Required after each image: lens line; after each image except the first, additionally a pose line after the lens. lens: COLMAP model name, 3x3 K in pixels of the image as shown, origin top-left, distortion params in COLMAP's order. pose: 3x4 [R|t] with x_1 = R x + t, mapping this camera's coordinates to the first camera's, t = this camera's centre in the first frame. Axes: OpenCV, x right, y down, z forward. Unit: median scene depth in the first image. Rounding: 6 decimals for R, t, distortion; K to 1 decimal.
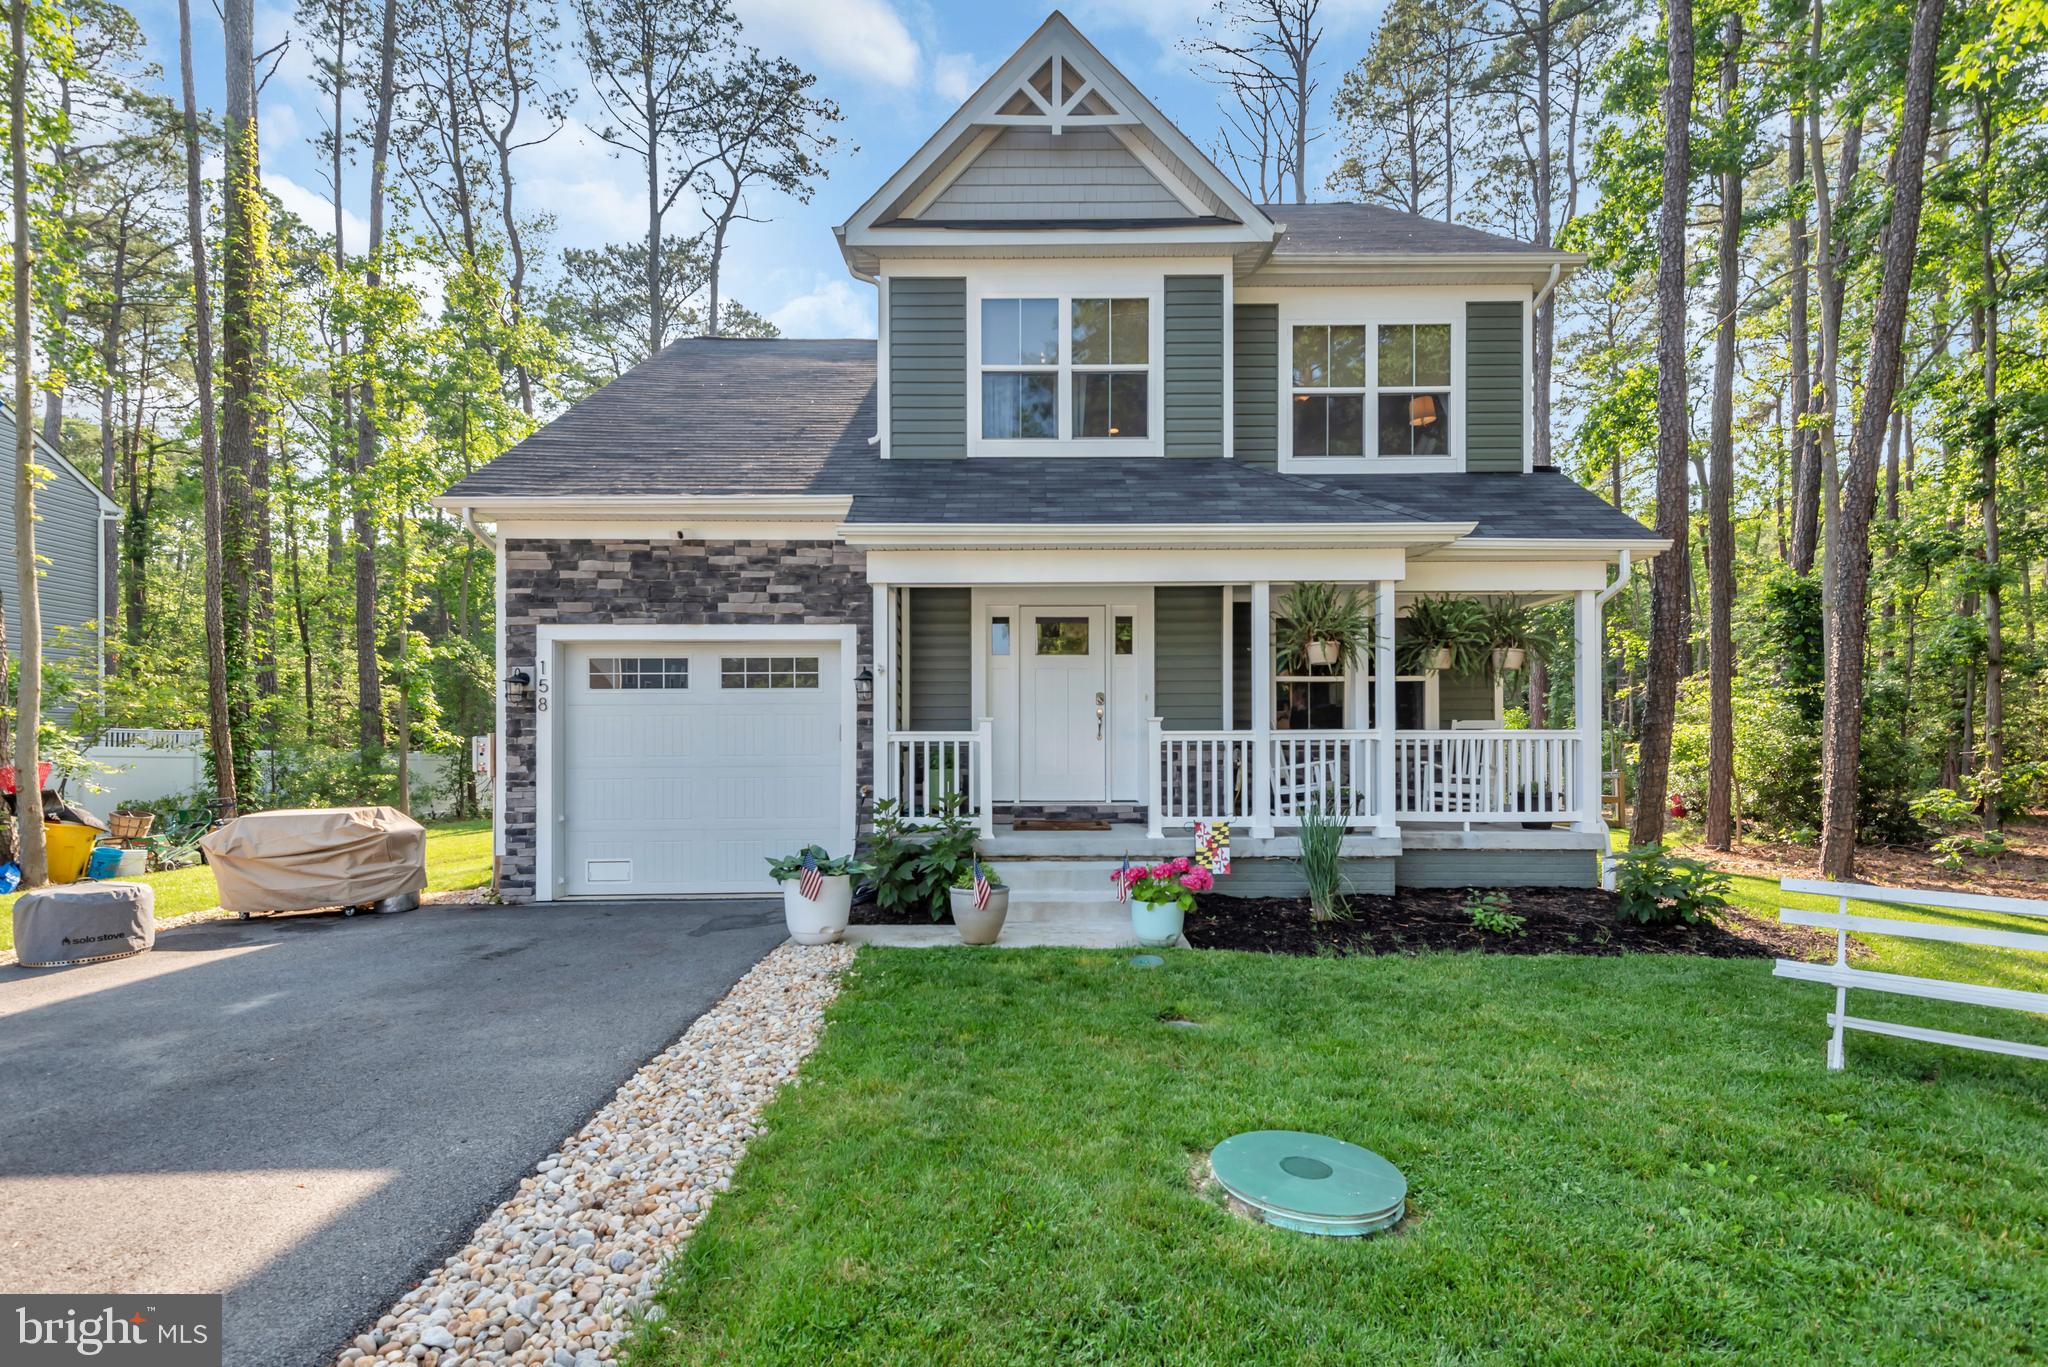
lens RADIAL K [[926.9, 0, 1116.0], [0, 926.9, 750.0], [0, 0, 1]] dist [0.017938, -0.000504]
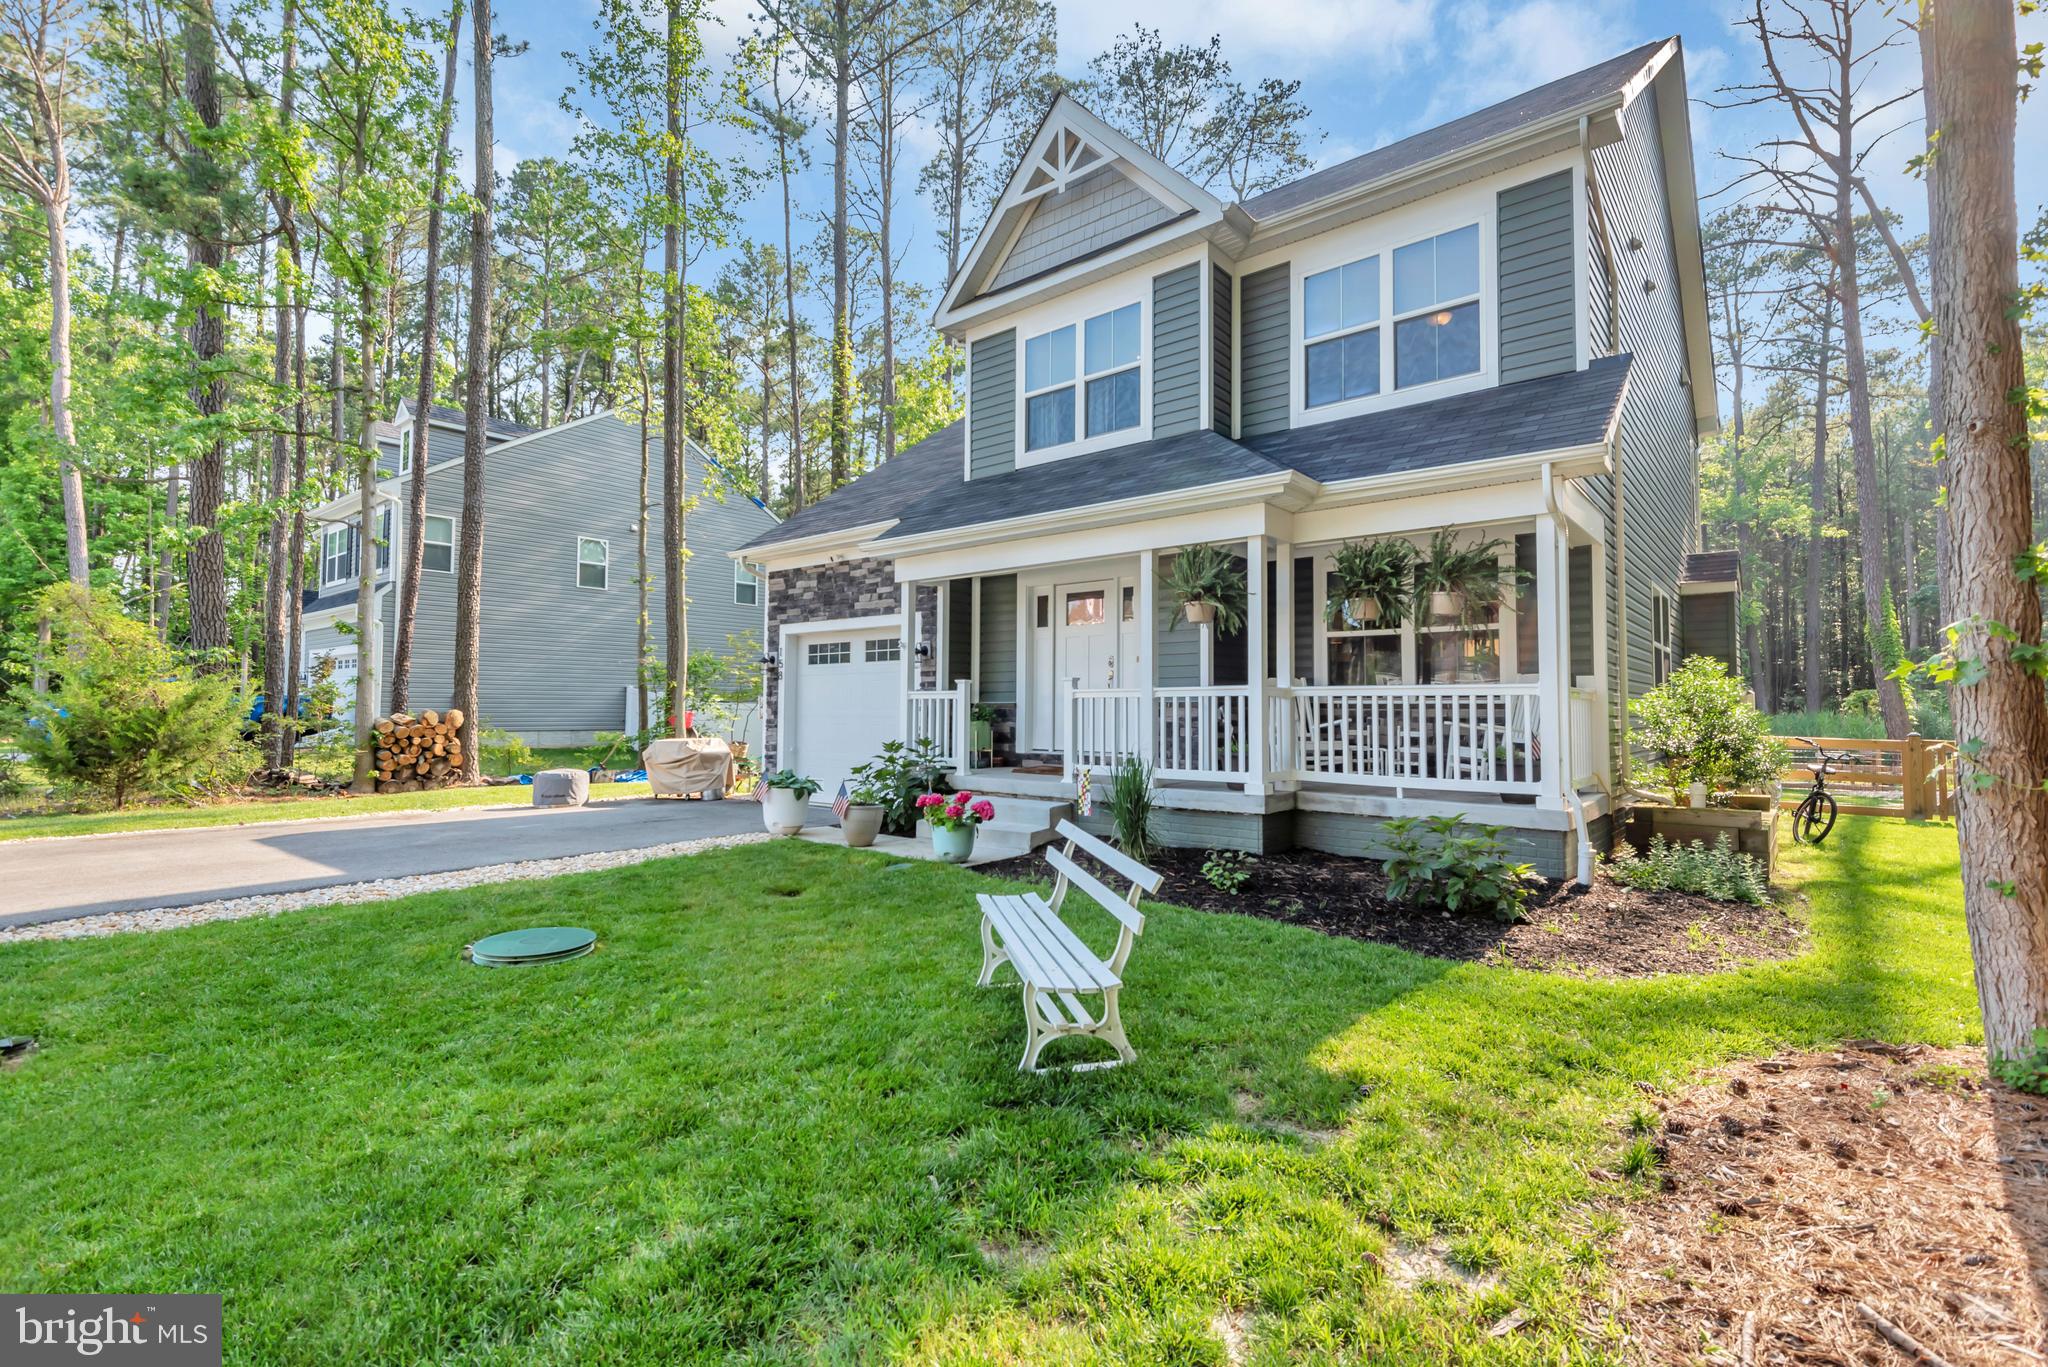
lens RADIAL K [[926.9, 0, 1046.9], [0, 926.9, 680.3], [0, 0, 1]] dist [0.017938, -0.000504]
pose [[0.769819, -0.015491, -0.638074, 0.675248], [-0.008691, 0.999358, -0.034748, 0.008189], [0.638202, 0.032295, 0.769191, 0.087741]]
